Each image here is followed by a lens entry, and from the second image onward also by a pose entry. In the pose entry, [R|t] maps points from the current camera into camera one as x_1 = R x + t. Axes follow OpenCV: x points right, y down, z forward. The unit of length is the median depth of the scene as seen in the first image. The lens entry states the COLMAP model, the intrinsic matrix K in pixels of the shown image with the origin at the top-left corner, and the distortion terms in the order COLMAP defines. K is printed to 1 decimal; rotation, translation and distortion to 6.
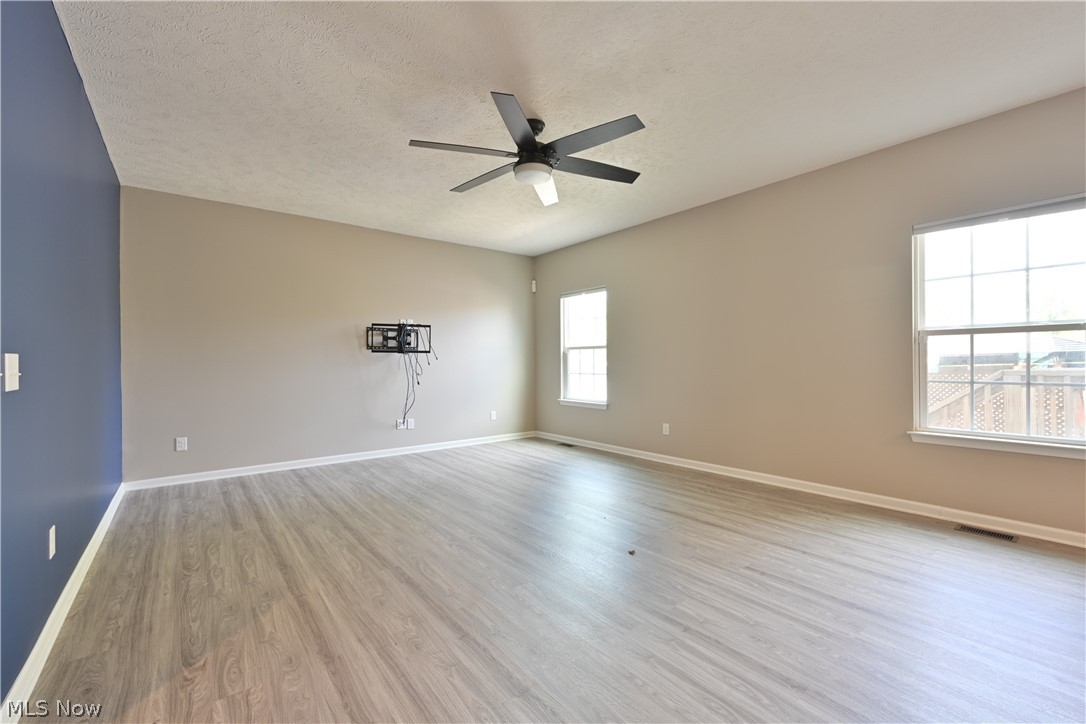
lens RADIAL K [[452.0, 0, 543.0], [0, 452.0, 362.0], [0, 0, 1]] dist [-0.005116, -0.000036]
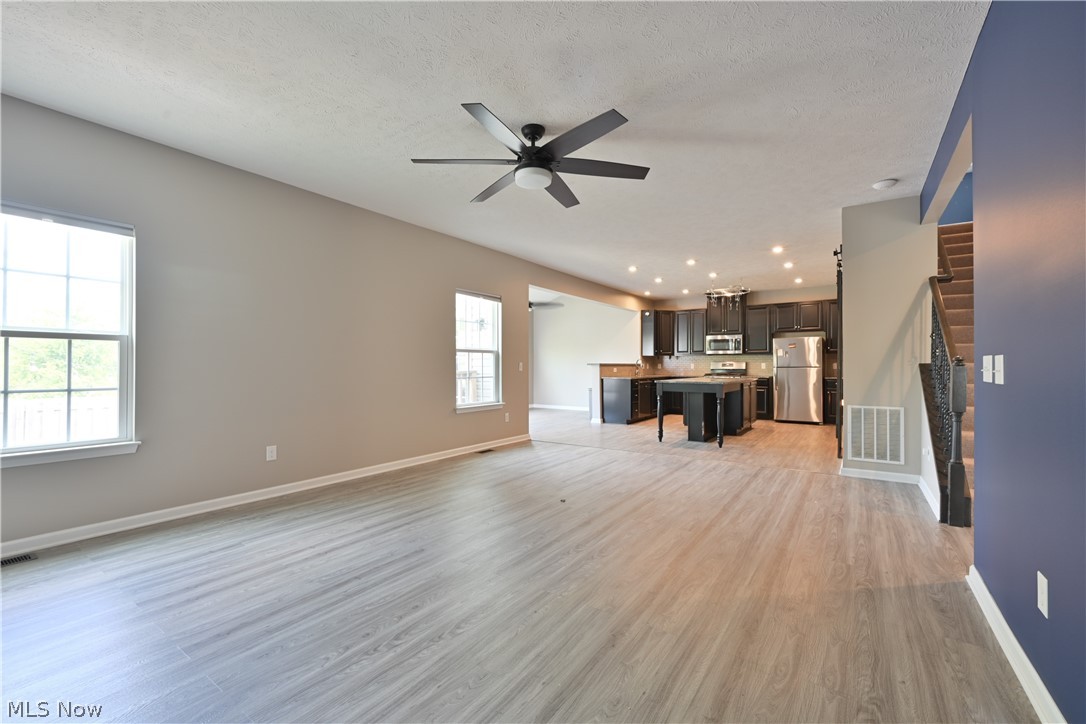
lens RADIAL K [[452.0, 0, 543.0], [0, 452.0, 362.0], [0, 0, 1]] dist [-0.005116, -0.000036]
pose [[-0.289164, 0.014915, 0.957163, -1.020518], [0.001223, 0.999884, -0.015211, 0.008438], [-0.957279, -0.003228, -0.289148, 1.313405]]
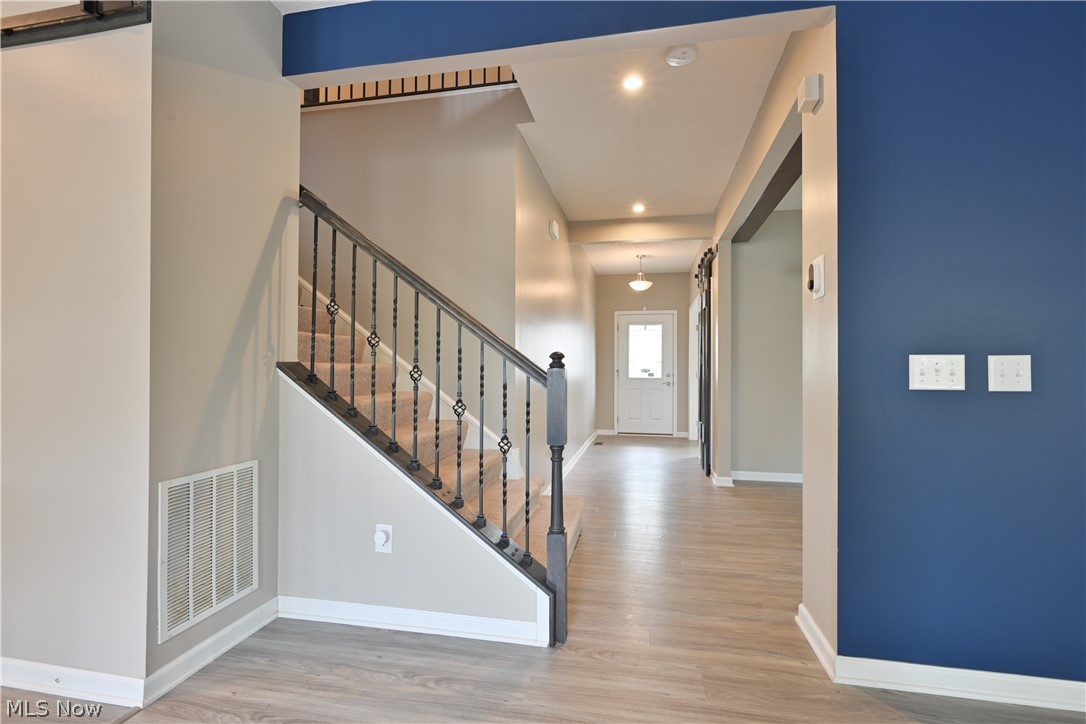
lens RADIAL K [[502.4, 0, 543.0], [0, 502.4, 362.0], [0, 0, 1]] dist [-0.002396, -0.000388]
pose [[-0.767396, -0.002994, -0.641166, 0.187961], [0.003574, 0.999954, -0.008947, 0.000941], [0.641163, -0.009157, -0.767350, 0.601324]]
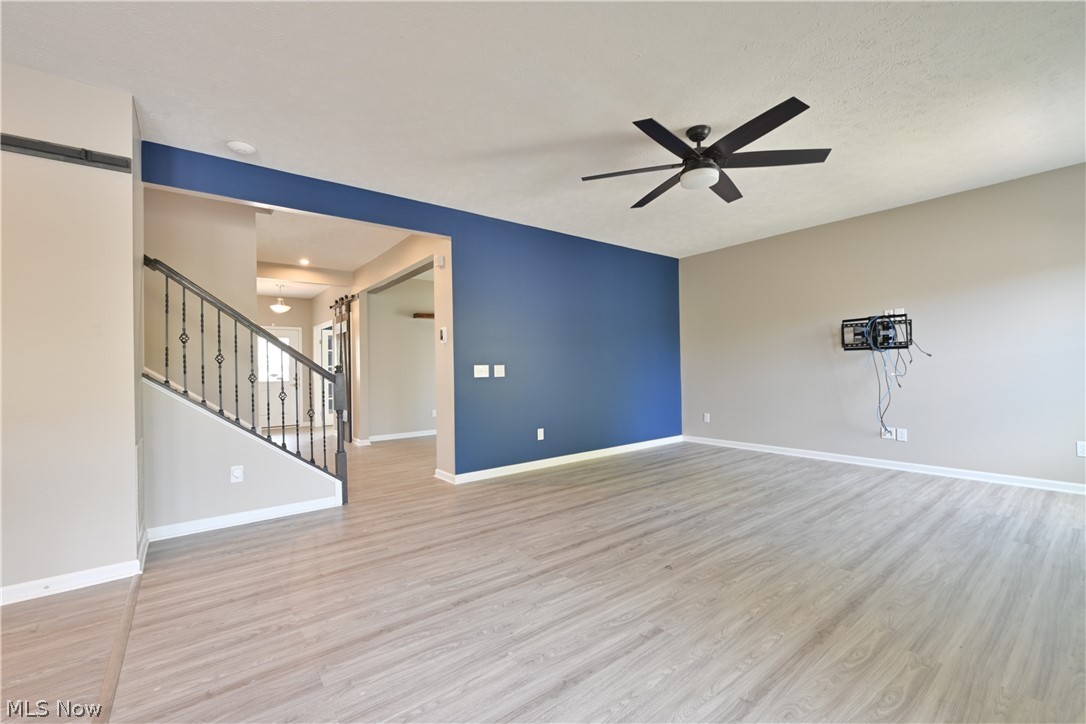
lens RADIAL K [[452.0, 0, 543.0], [0, 452.0, 362.0], [0, 0, 1]] dist [-0.005116, -0.000036]
pose [[-0.007985, -0.006392, -0.999948, 1.026335], [0.020507, 0.999768, -0.006554, -0.007503], [0.999758, -0.020558, -0.007852, 0.671859]]
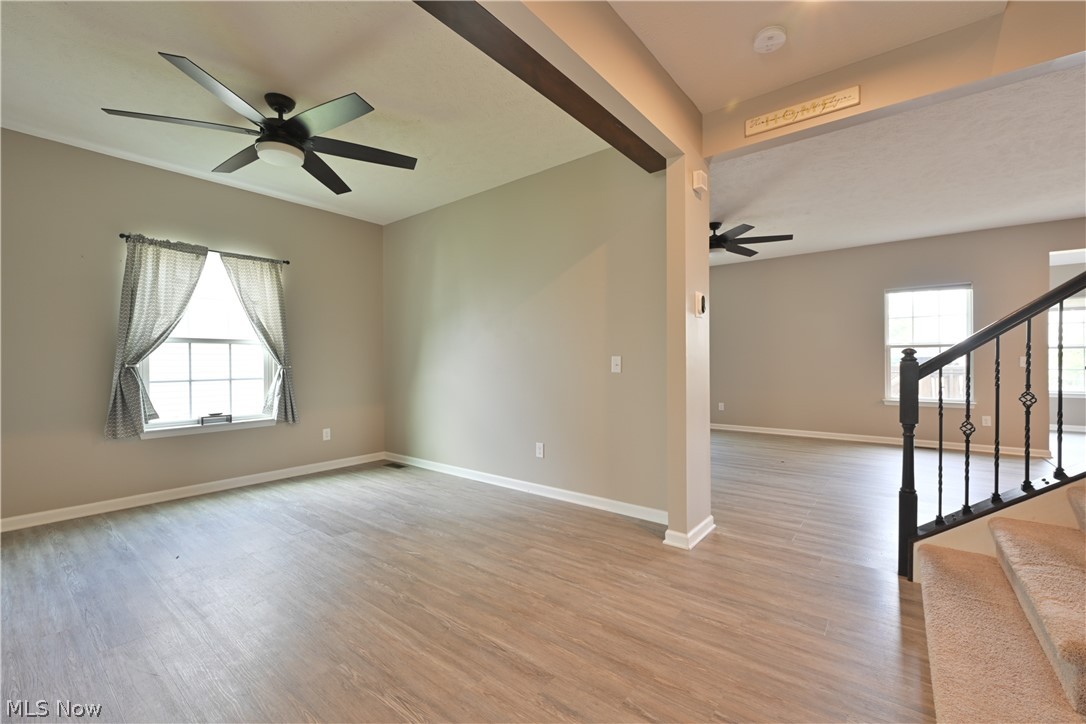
lens RADIAL K [[452.0, 0, 543.0], [0, 452.0, 362.0], [0, 0, 1]] dist [-0.005116, -0.000036]
pose [[0.975276, 0.002965, 0.220971, -1.082922], [-0.003278, 0.999994, 0.001049, 0.003676], [-0.220966, -0.001748, 0.975280, -0.562728]]
